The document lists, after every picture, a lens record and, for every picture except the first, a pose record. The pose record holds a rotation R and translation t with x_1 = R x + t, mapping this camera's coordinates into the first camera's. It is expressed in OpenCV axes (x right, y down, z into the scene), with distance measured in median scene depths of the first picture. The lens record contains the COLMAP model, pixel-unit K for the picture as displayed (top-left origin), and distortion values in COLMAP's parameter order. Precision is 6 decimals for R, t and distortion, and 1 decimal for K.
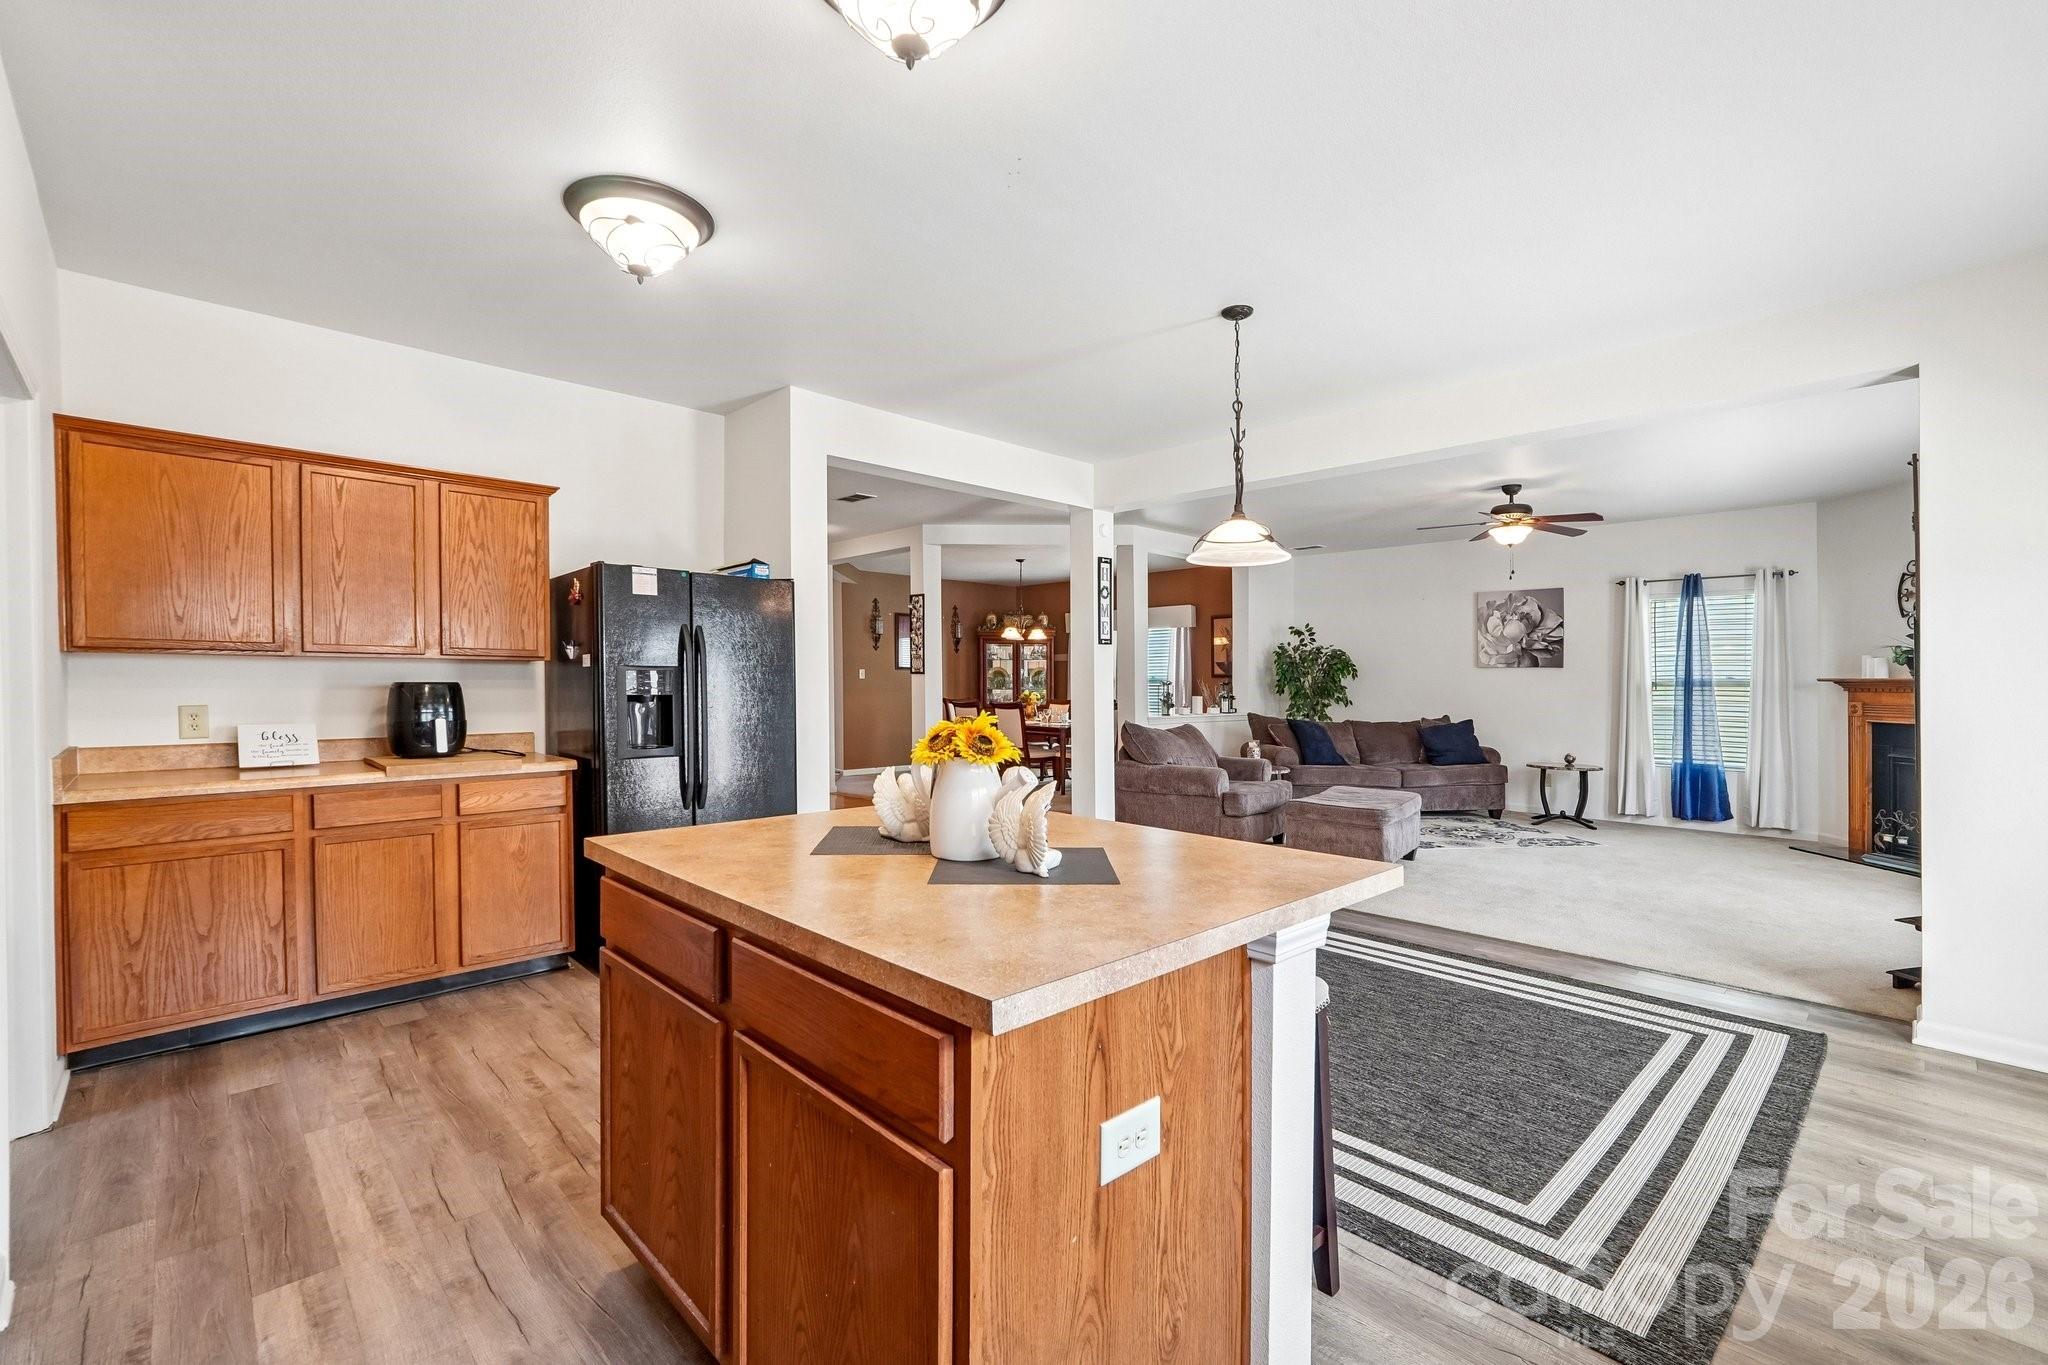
lens RADIAL K [[878.7, 0, 1018.7], [0, 878.7, 687.7], [0, 0, 1]] dist [-0.007356, 0.002265]
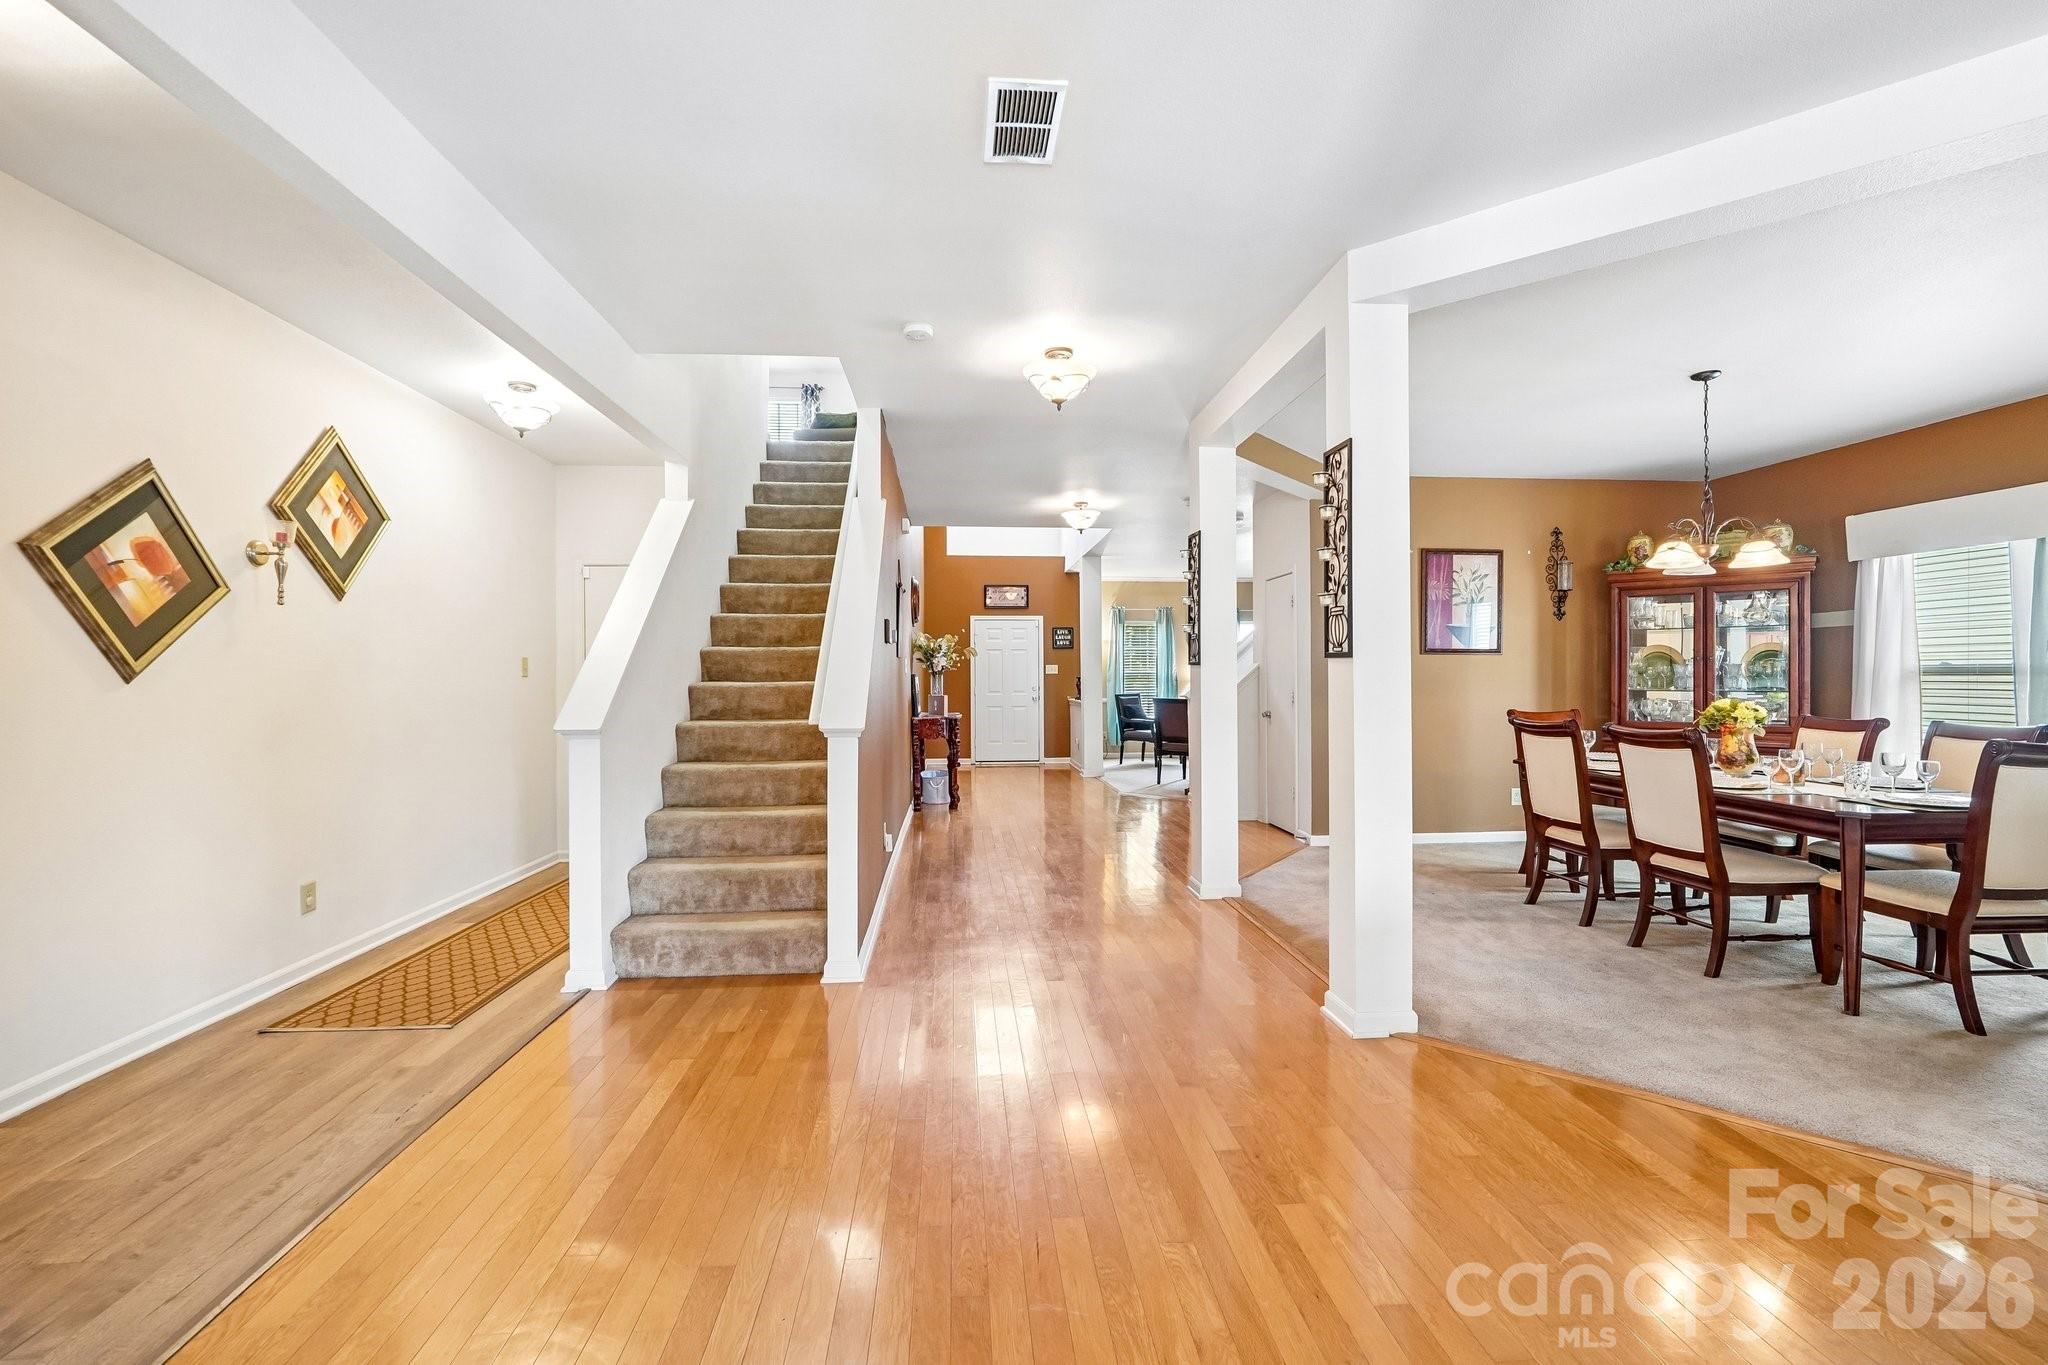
lens RADIAL K [[878.7, 0, 1025.6], [0, 878.7, 683.6], [0, 0, 1]] dist [-0.007356, 0.002265]
pose [[0.772923, 0.003578, -0.634490, 0.014065], [-0.001647, 0.999992, 0.003633, -0.003420], [0.634498, -0.001763, 0.772923, 0.416301]]
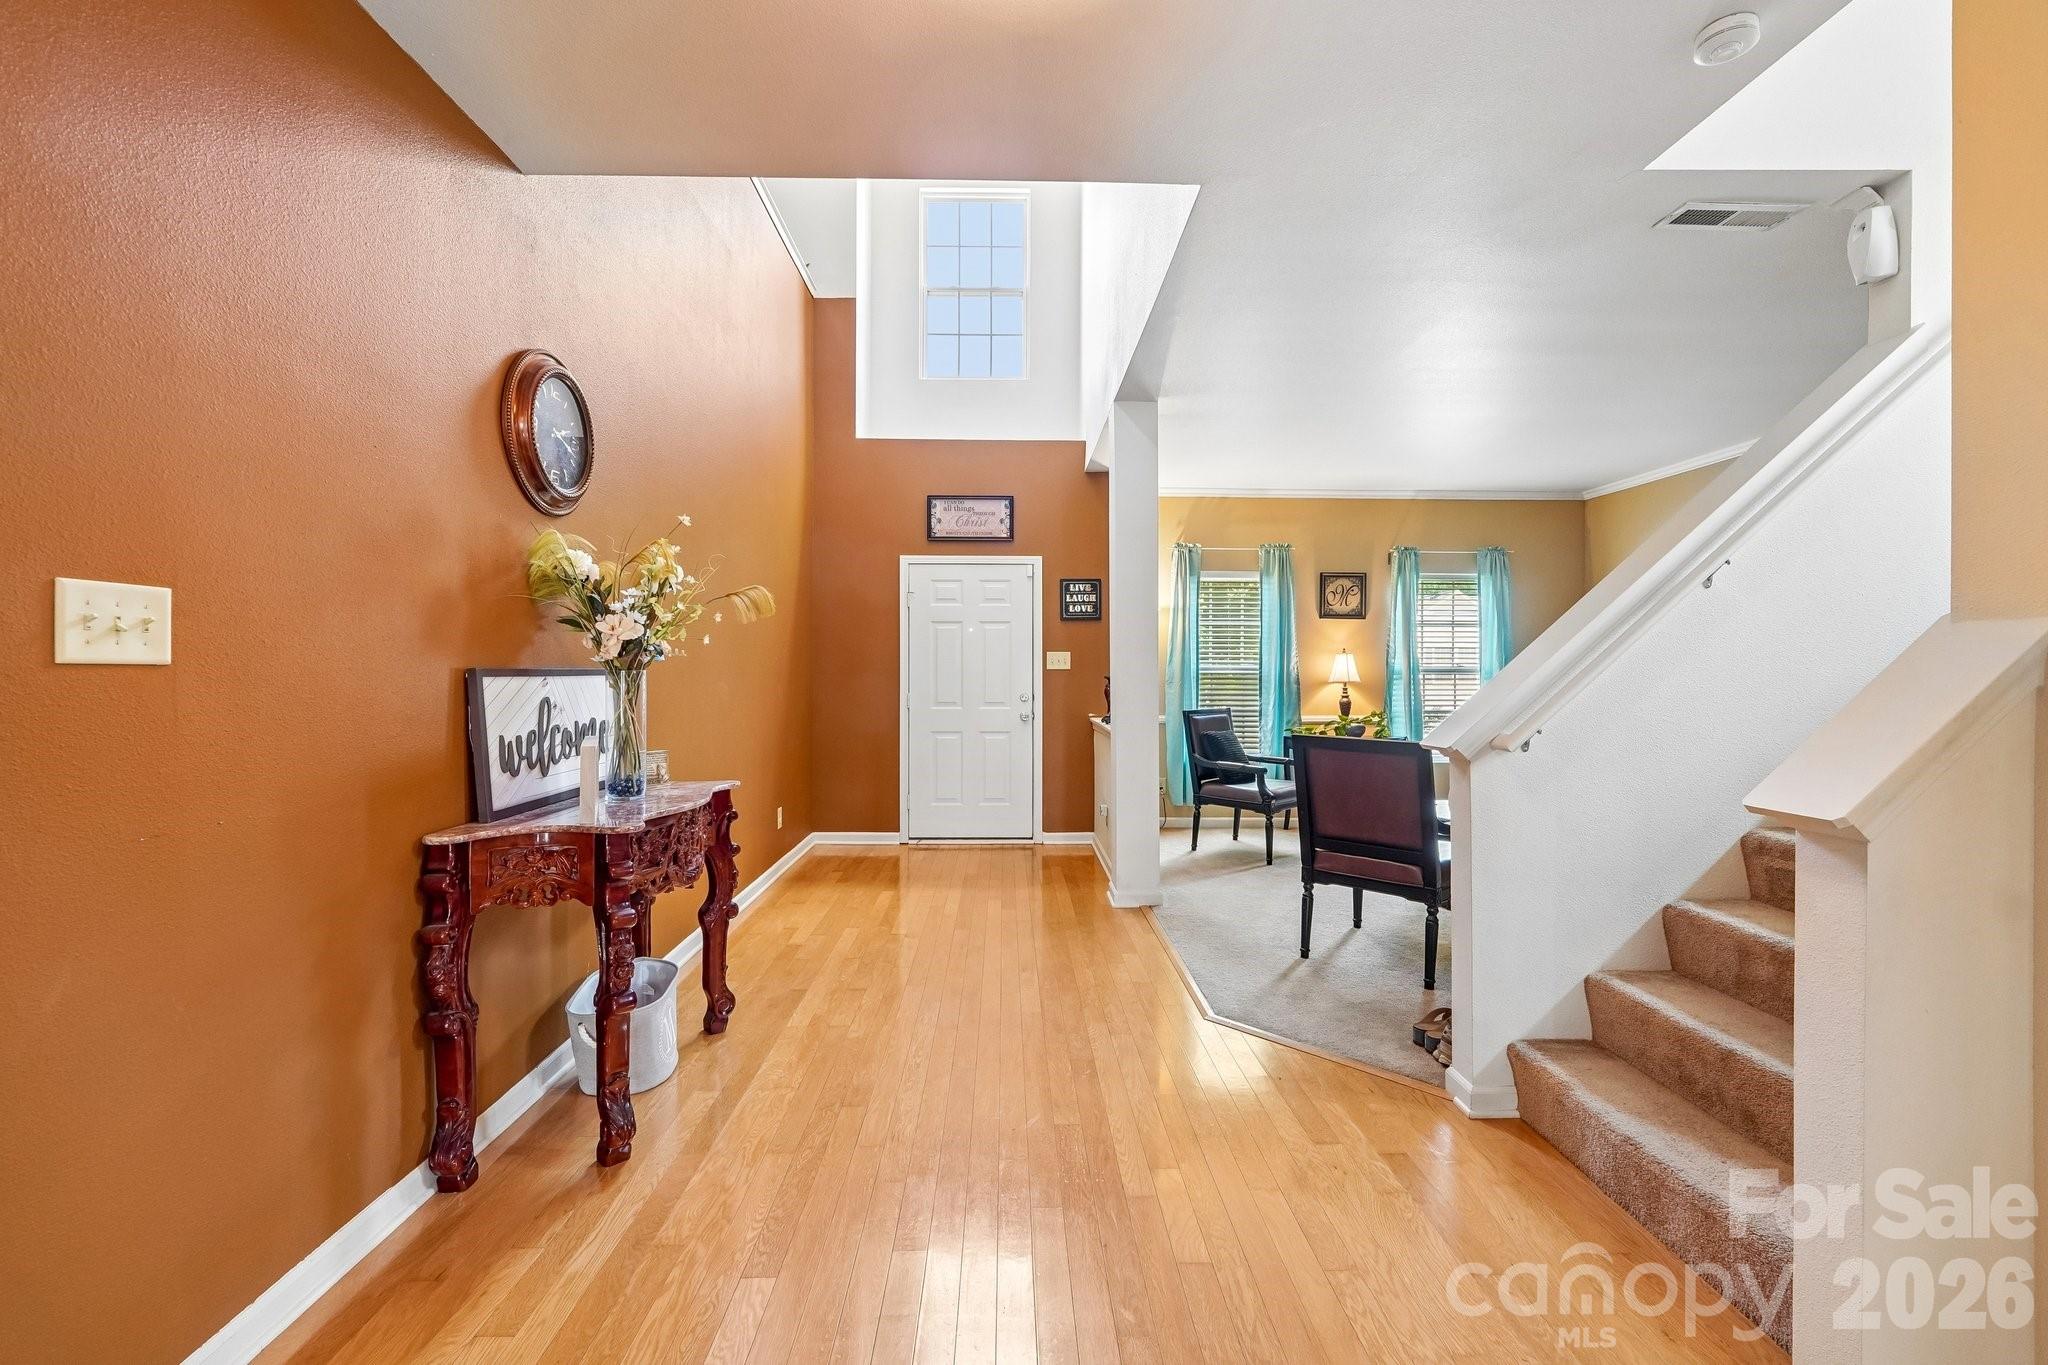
lens RADIAL K [[878.7, 0, 1025.3], [0, 878.7, 663.2], [0, 0, 1]] dist [-0.007356, 0.002265]
pose [[0.728761, -0.003595, -0.684759, -0.061166], [-0.007385, 0.999887, -0.013109, -0.004480], [0.684729, 0.014610, 0.728652, 0.527414]]
